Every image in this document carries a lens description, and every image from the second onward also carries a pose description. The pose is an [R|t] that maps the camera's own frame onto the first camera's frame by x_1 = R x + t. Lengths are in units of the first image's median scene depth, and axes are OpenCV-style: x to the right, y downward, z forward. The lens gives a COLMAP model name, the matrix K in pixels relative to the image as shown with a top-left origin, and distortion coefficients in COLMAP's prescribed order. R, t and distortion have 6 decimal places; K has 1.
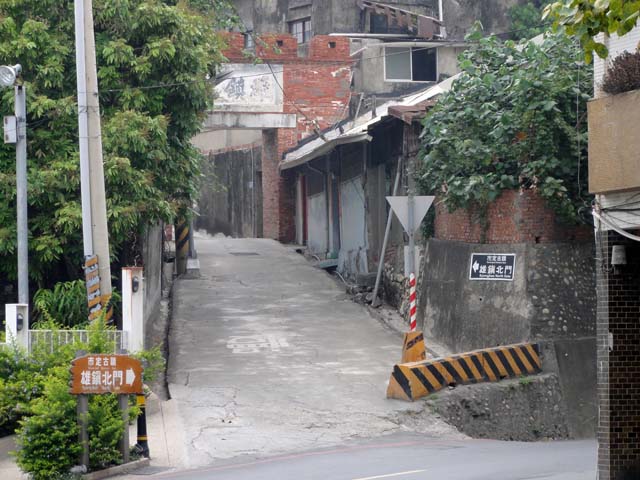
lens RADIAL K [[2522.8, 0, 320.0], [0, 2522.8, 239.9], [0, 0, 1]] dist [-0.193257, 0.000000]
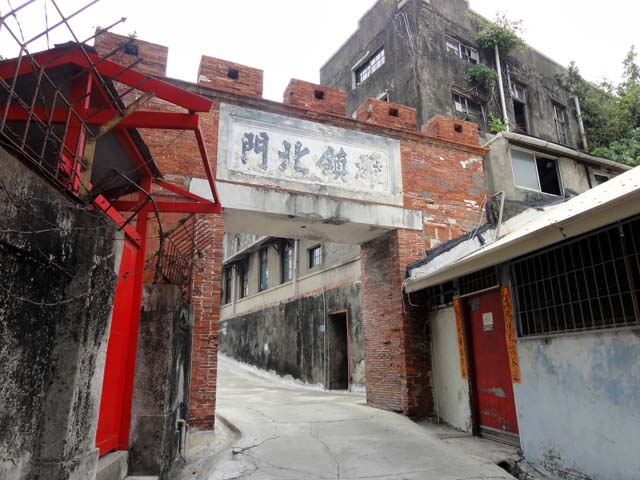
lens RADIAL K [[453.1, 0, 318.3], [0, 453.1, 241.0], [0, 0, 1]] dist [-0.012988, -0.000337]
pose [[0.998369, 0.016785, 0.054568, -0.042866], [-0.003301, 0.971176, -0.238340, -0.013736], [-0.056996, 0.237771, 0.969648, 0.886814]]
